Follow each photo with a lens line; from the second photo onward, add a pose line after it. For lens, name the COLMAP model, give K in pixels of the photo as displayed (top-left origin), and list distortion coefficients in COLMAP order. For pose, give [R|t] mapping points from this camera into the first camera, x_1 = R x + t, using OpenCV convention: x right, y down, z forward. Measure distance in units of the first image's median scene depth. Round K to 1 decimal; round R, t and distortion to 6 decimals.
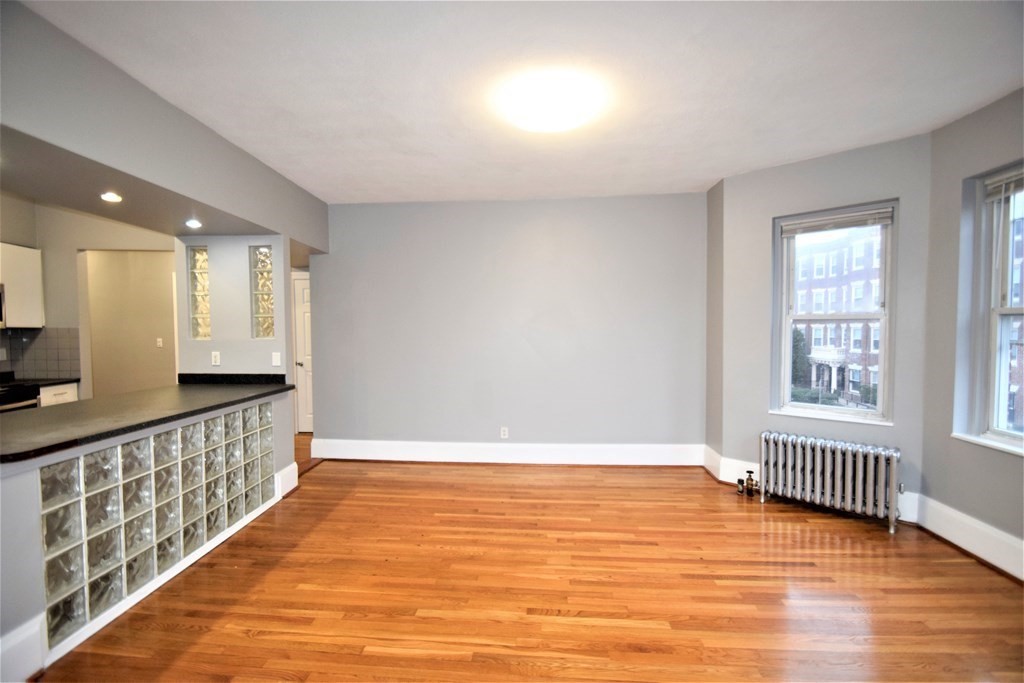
lens RADIAL K [[448.4, 0, 509.7], [0, 448.4, 346.9], [0, 0, 1]] dist [-0.000997, -0.000210]
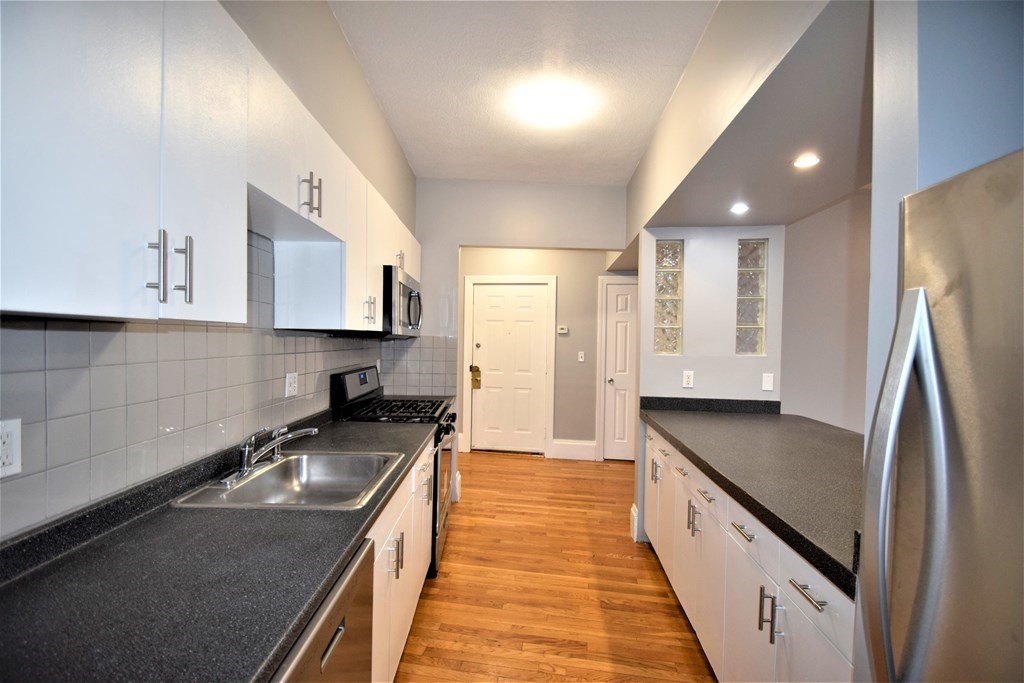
lens RADIAL K [[448.4, 0, 509.7], [0, 448.4, 346.9], [0, 0, 1]] dist [-0.000997, -0.000210]
pose [[0.995003, 0.016594, -0.098454, -1.021054], [-0.018955, 0.999554, -0.023086, -0.008580], [0.098027, 0.024837, 0.994874, 0.193792]]
